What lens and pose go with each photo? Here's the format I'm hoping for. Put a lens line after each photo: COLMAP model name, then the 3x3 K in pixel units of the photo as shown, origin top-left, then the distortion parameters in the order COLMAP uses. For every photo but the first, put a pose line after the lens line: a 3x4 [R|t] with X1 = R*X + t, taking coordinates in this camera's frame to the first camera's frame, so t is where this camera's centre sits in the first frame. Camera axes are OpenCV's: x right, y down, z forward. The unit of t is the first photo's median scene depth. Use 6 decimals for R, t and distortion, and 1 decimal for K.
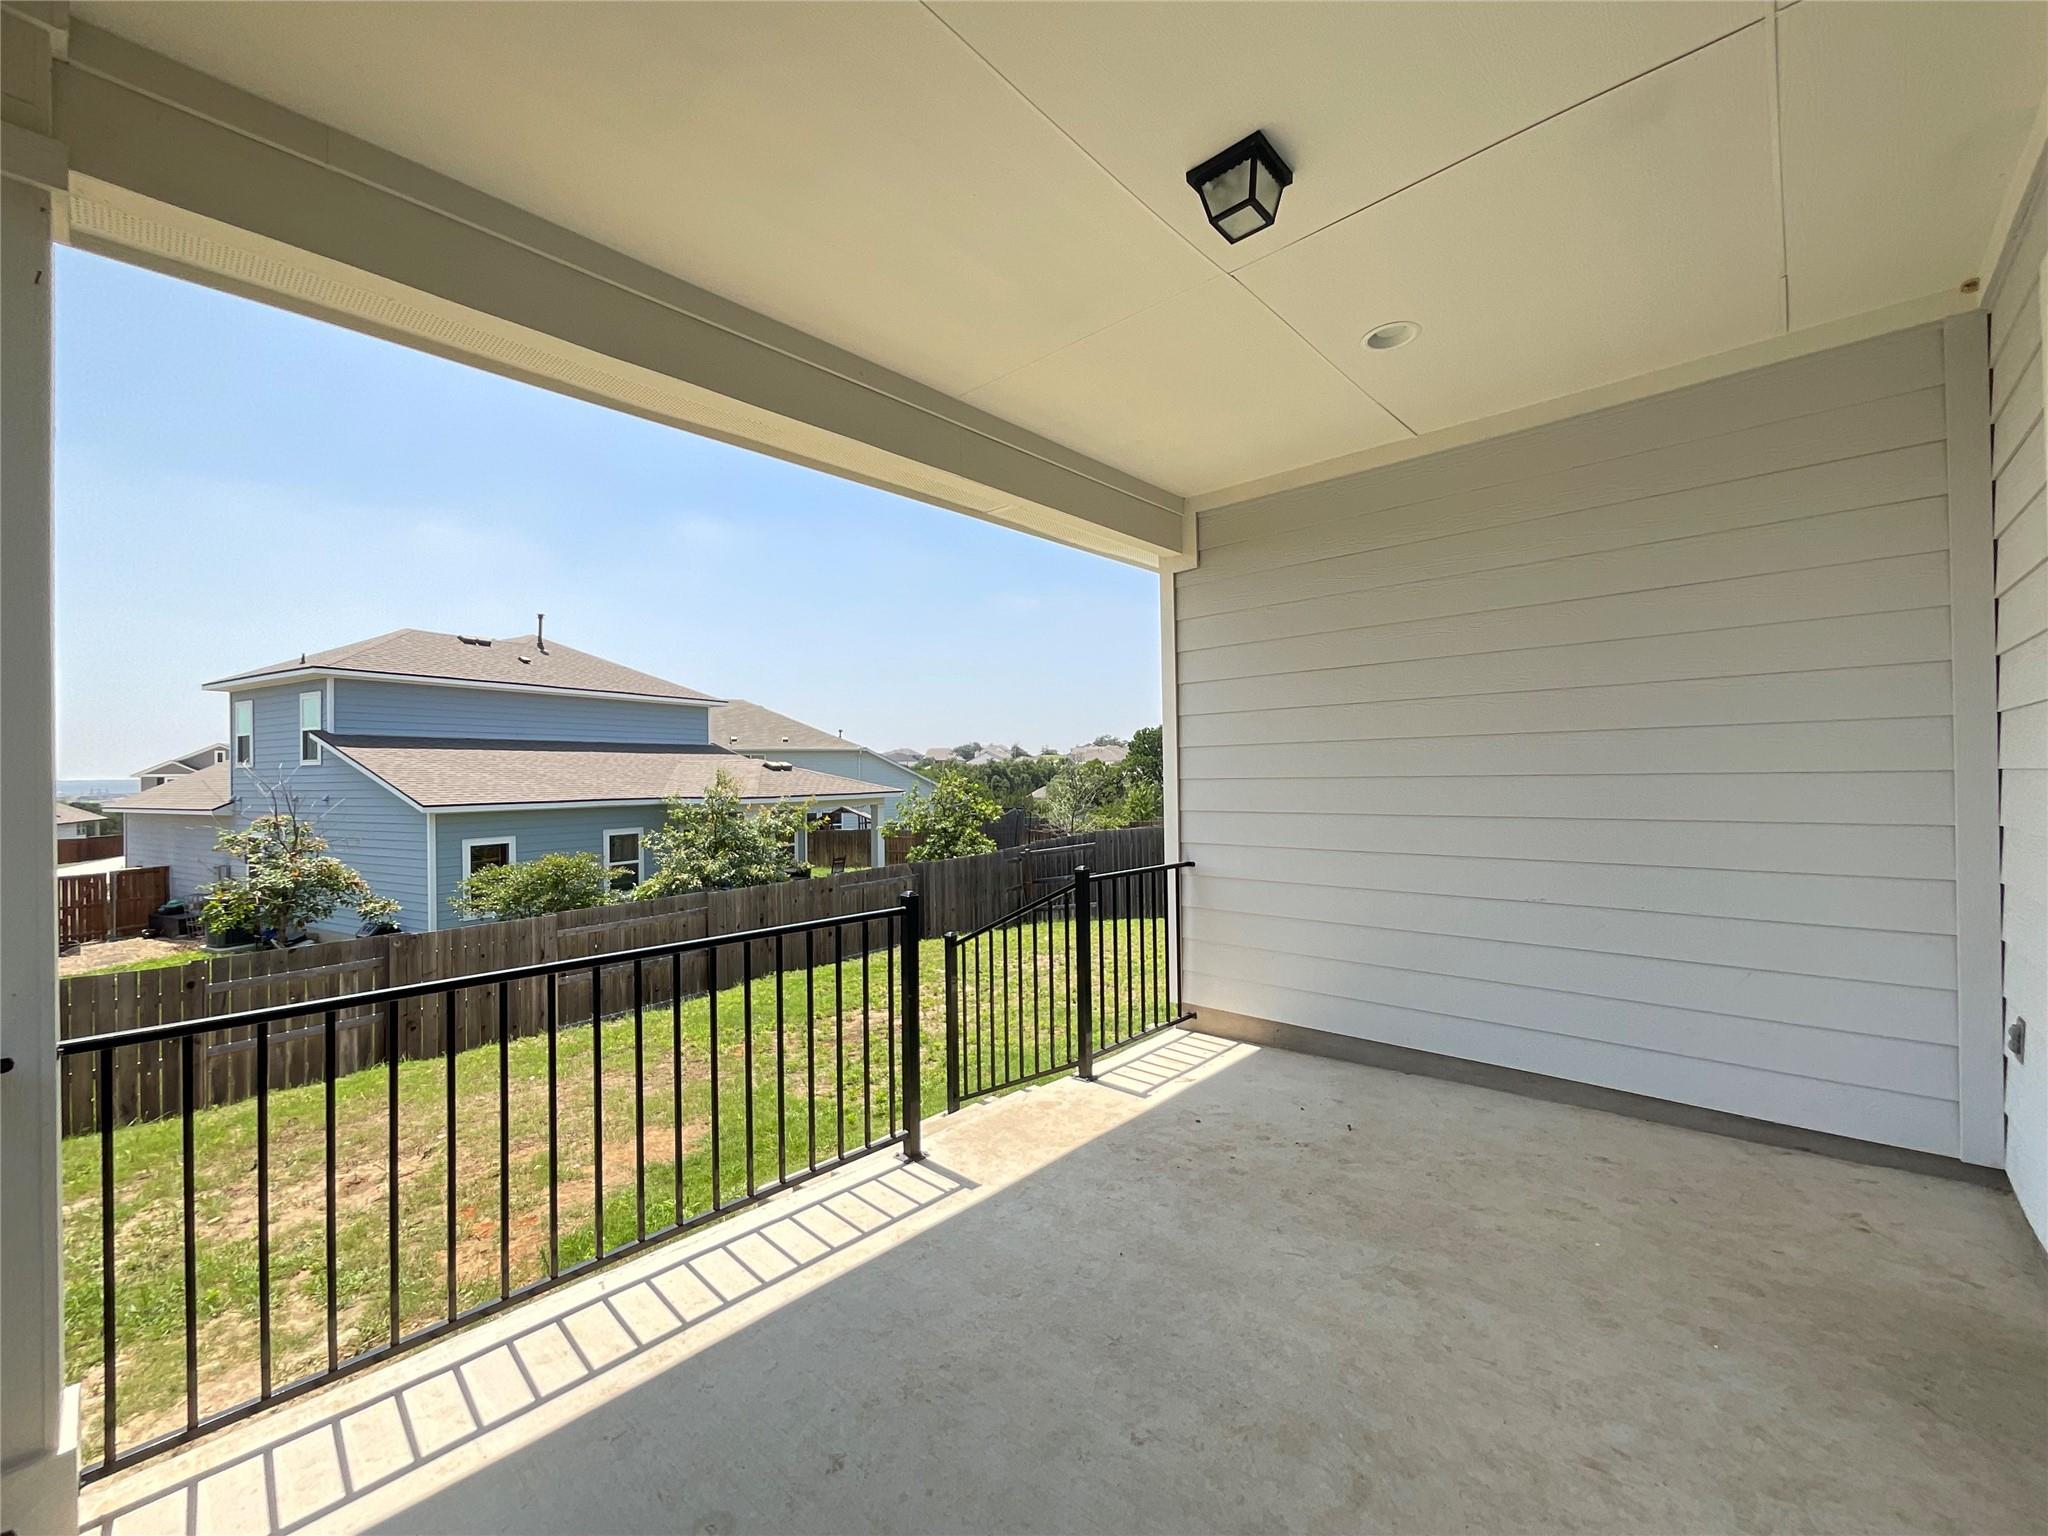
lens RADIAL K [[852.3, 0, 1025.7], [0, 852.3, 778.0], [0, 0, 1]] dist [0.003132, -0.000184]
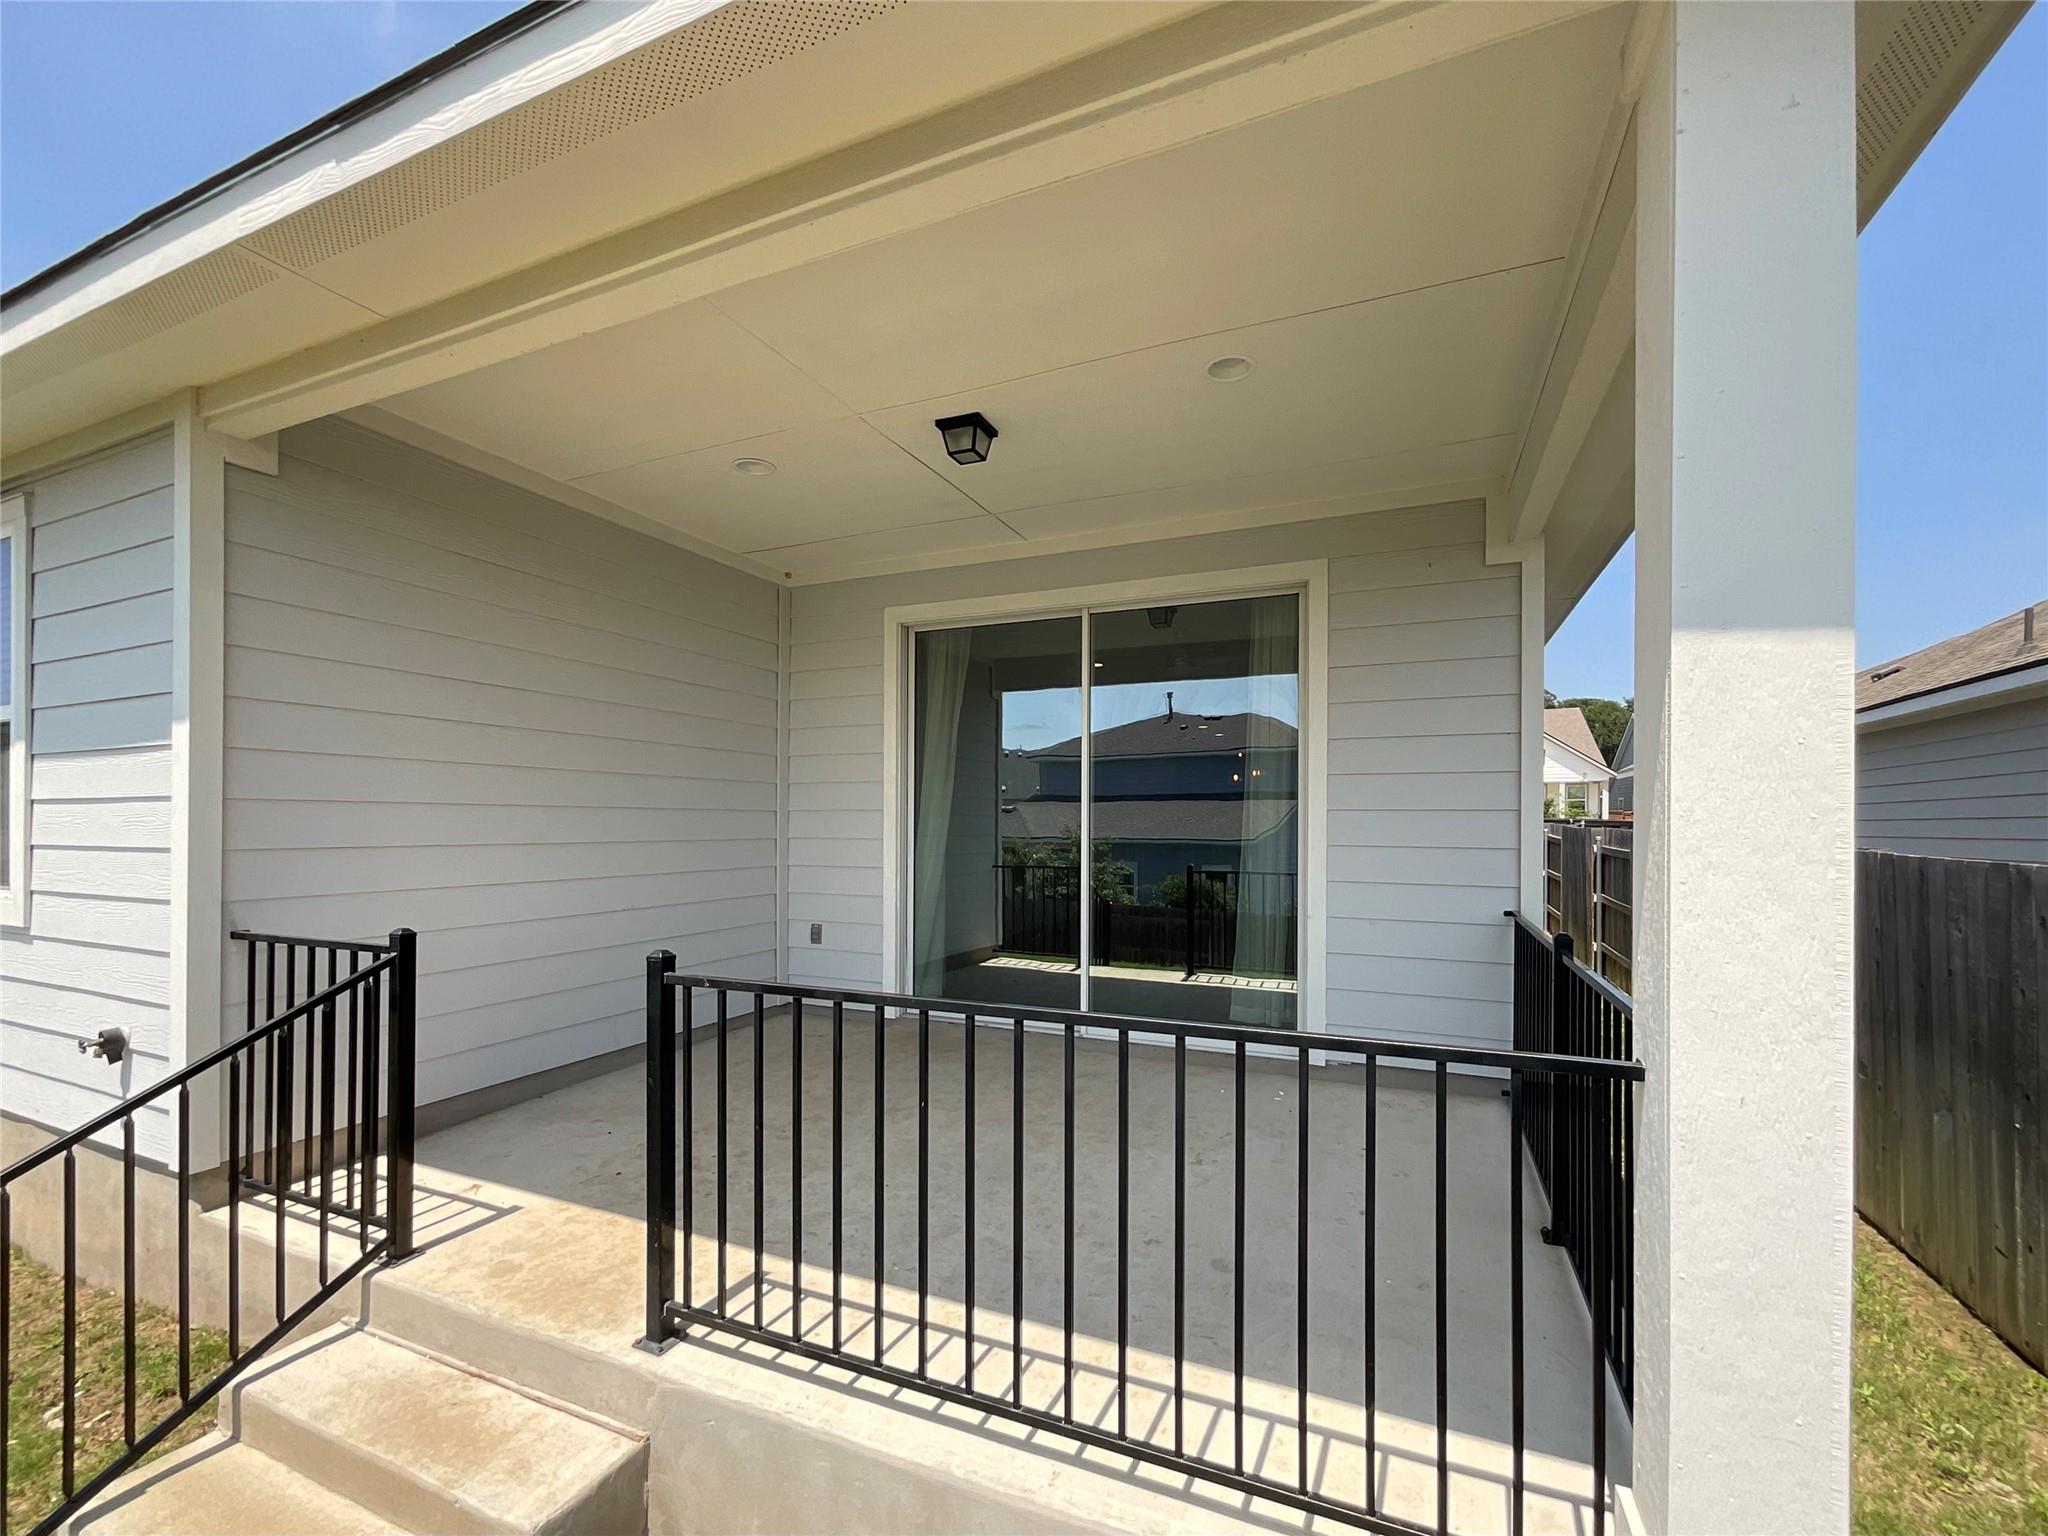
lens RADIAL K [[852.3, 0, 1025.7], [0, 852.3, 778.0], [0, 0, 1]] dist [0.003132, -0.000184]
pose [[-0.314100, 0.061498, 0.947396, -0.798302], [-0.004452, 0.997793, -0.066246, 0.026374], [-0.949379, -0.025026, -0.313134, 0.825893]]
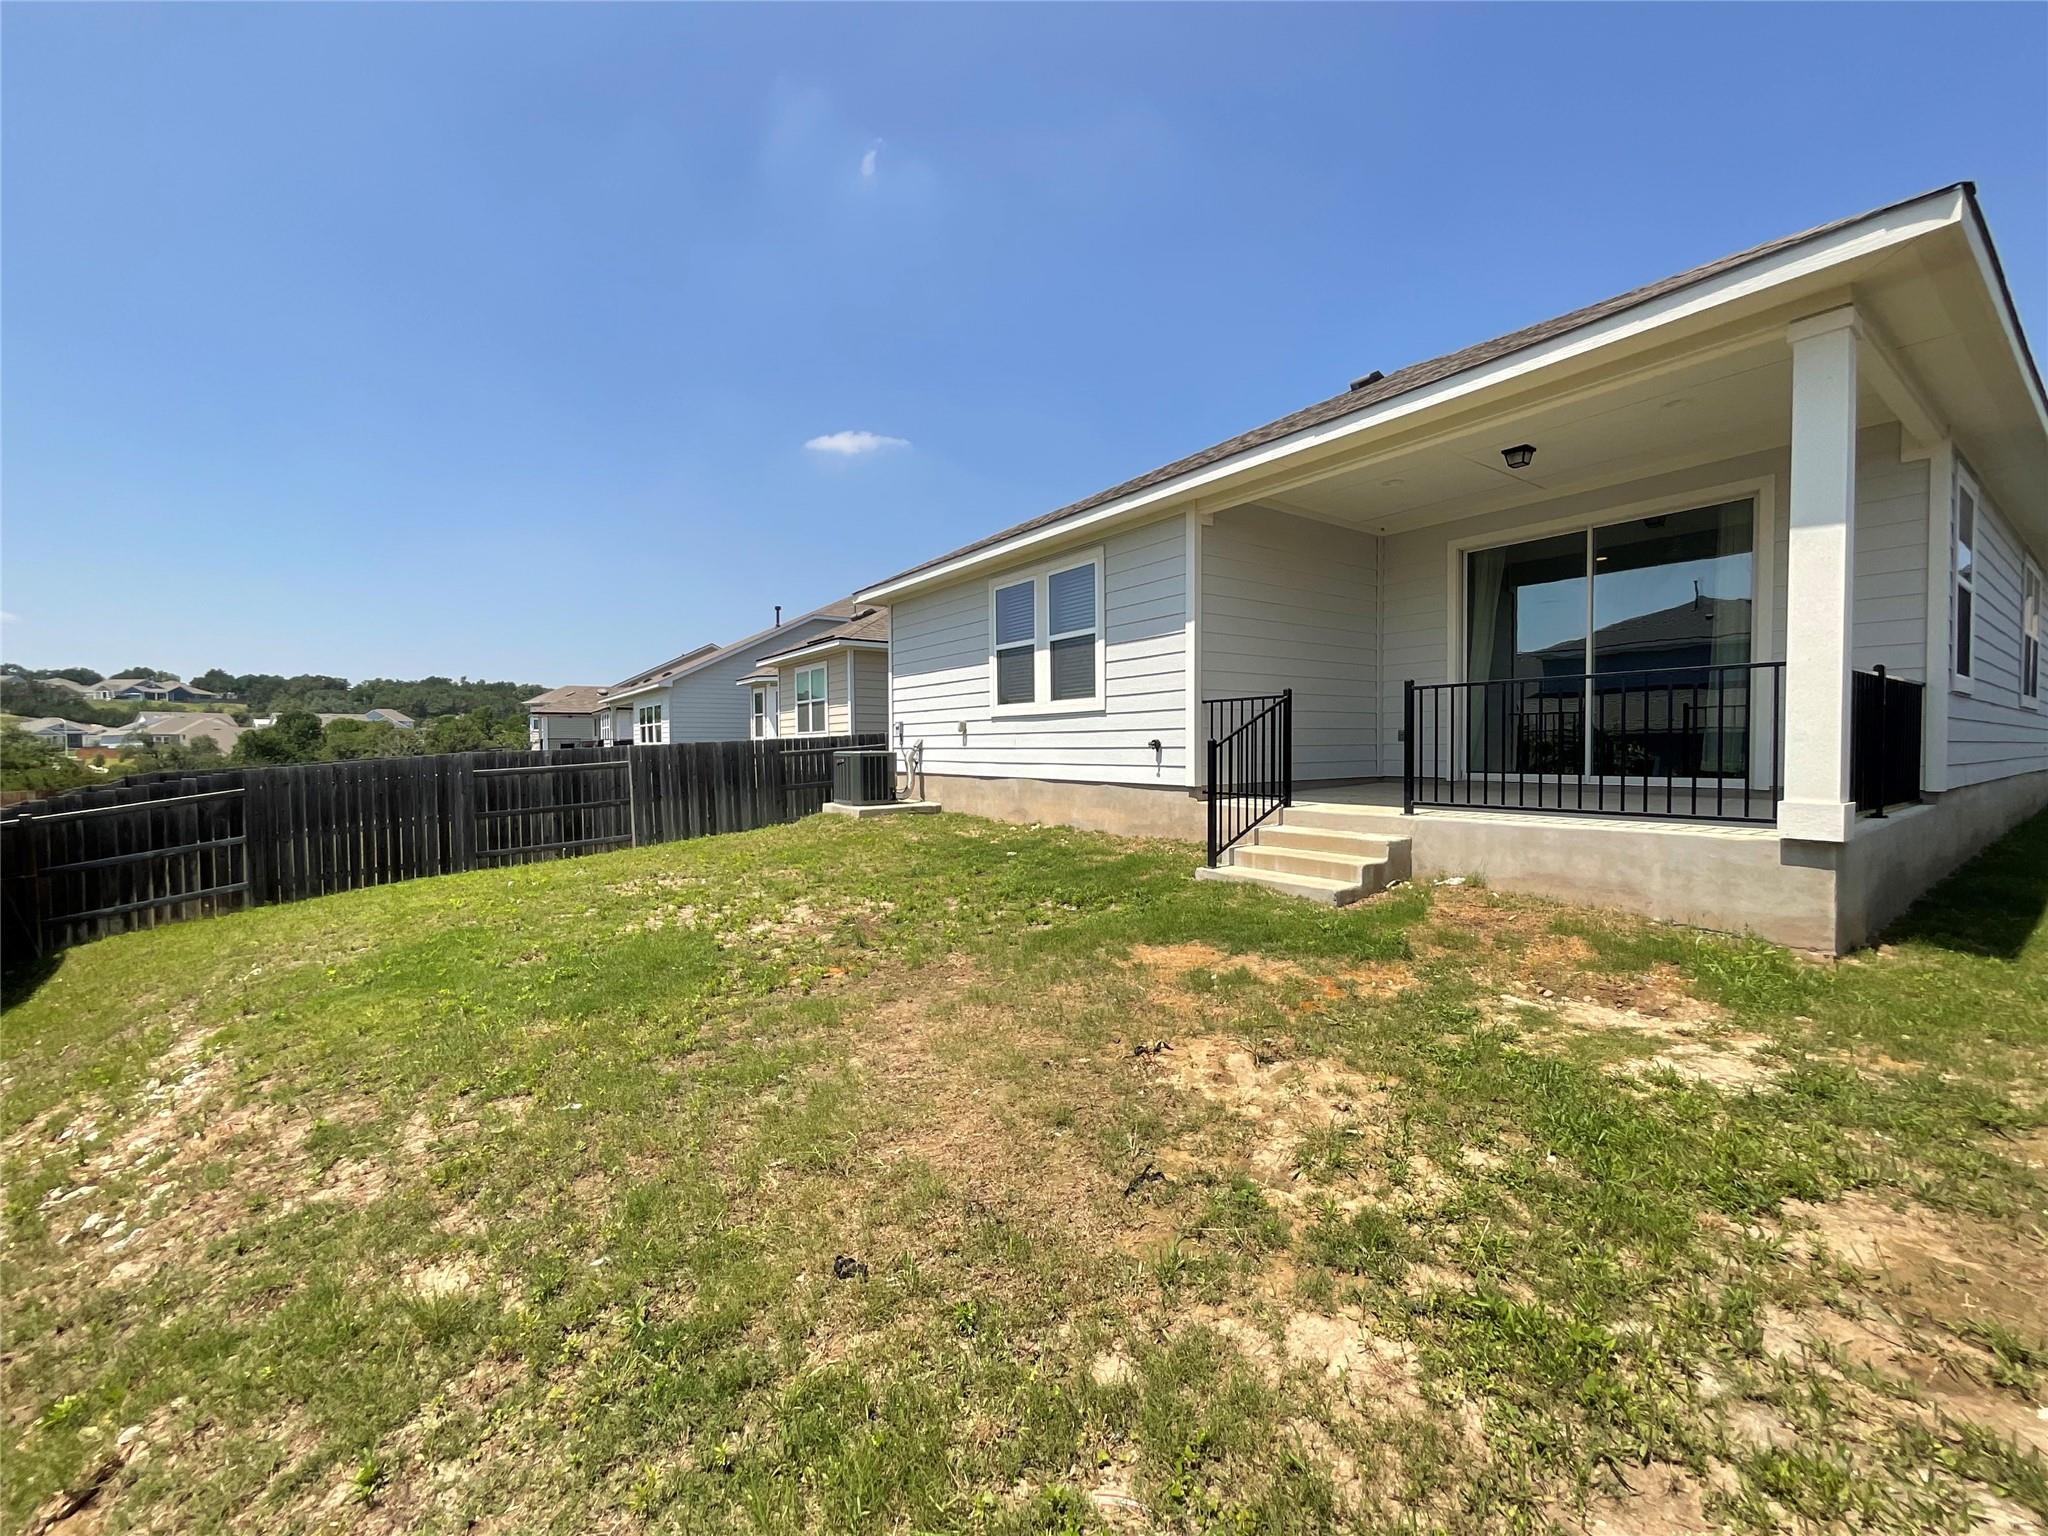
lens RADIAL K [[852.3, 0, 1025.7], [0, 852.3, 778.0], [0, 0, 1]] dist [0.003132, -0.000184]
pose [[0.194789, -0.014886, 0.980732, -2.084559], [-0.003668, 0.999867, 0.015905, 0.302755], [-0.980838, -0.006695, 0.194709, 1.336201]]
